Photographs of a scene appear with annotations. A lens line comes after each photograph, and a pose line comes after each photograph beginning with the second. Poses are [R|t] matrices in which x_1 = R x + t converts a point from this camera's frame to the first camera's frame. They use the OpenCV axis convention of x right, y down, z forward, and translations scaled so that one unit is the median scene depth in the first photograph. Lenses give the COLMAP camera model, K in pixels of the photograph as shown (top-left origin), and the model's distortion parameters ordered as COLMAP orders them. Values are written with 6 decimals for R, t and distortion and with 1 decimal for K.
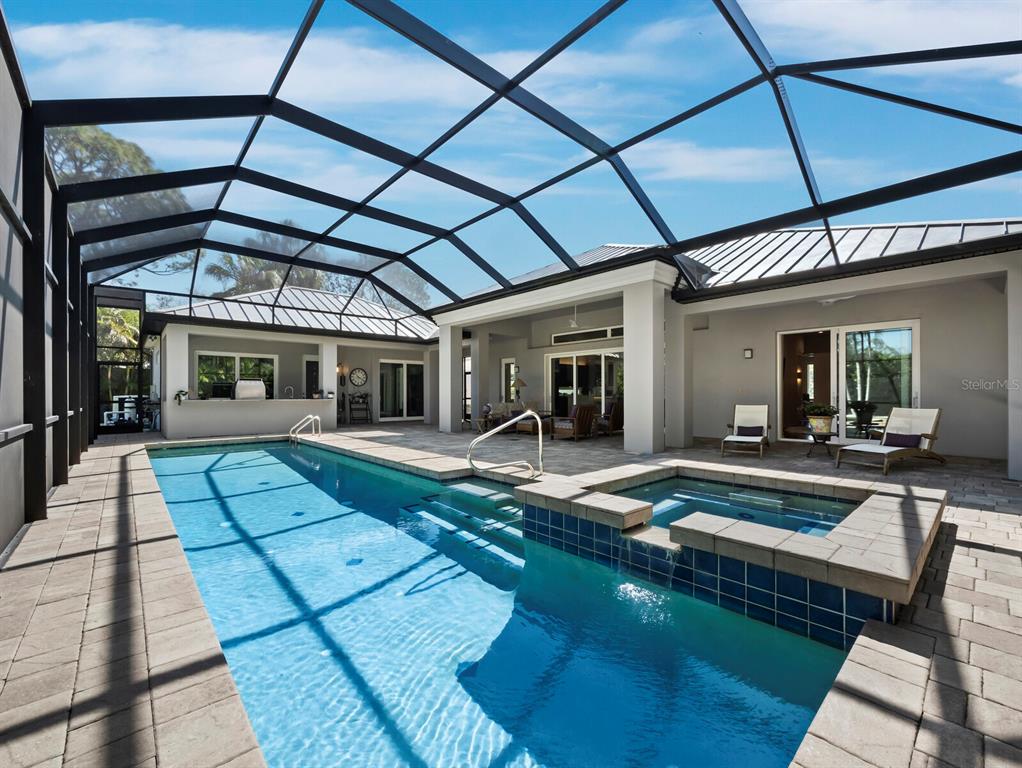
lens RADIAL K [[428.9, 0, 514.4], [0, 428.9, 393.0], [0, 0, 1]] dist [-0.017478, -0.000105]
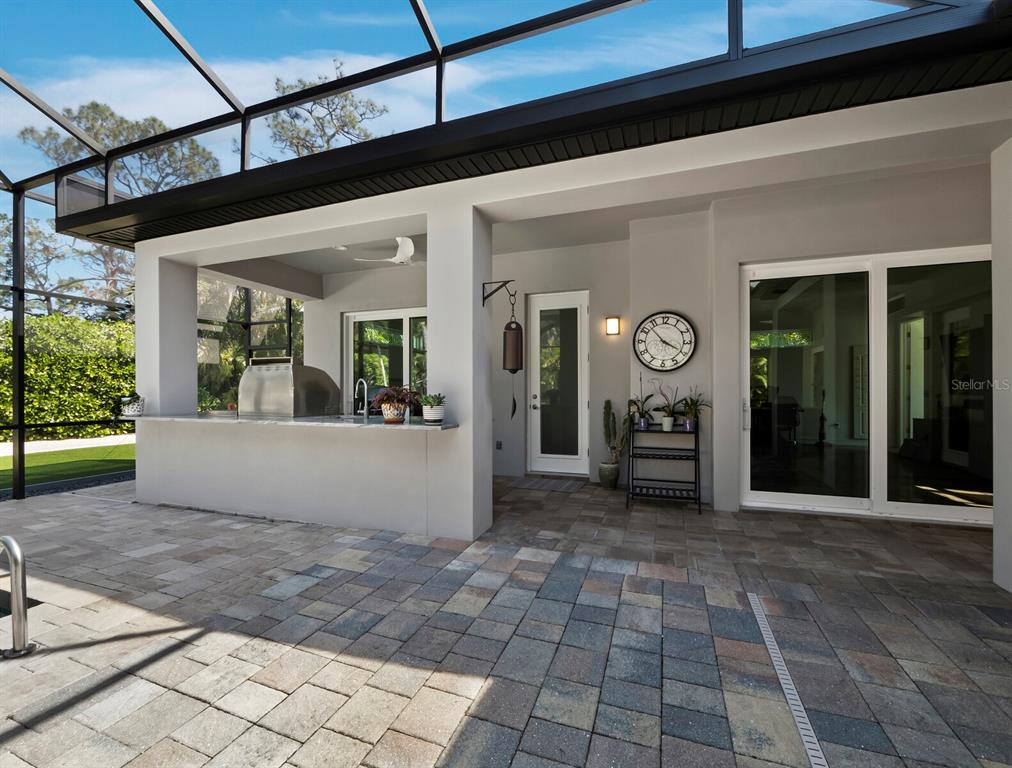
lens RADIAL K [[433.2, 0, 509.9], [0, 433.2, 392.3], [0, 0, 1]] dist [0.001658, 0.000185]
pose [[0.478429, -0.004779, -0.878113, -0.186887], [0.009476, 0.999955, -0.000279, -0.004322], [0.878075, -0.008187, 0.478453, 0.919276]]
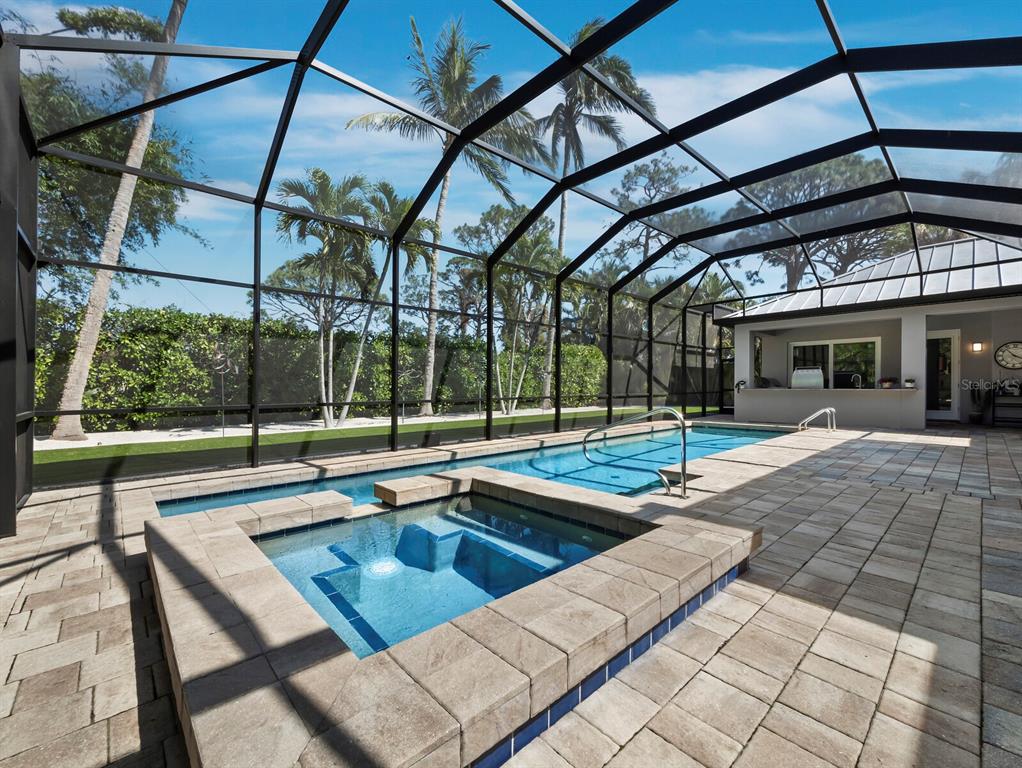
lens RADIAL K [[424.8, 0, 506.4], [0, 424.8, 387.3], [0, 0, 1]] dist [-0.000441, -0.000362]
pose [[0.006958, 0.001667, -0.999974, 0.319901], [0.007400, 0.999971, 0.001719, 0.004596], [0.999948, -0.007411, 0.006945, 0.279605]]
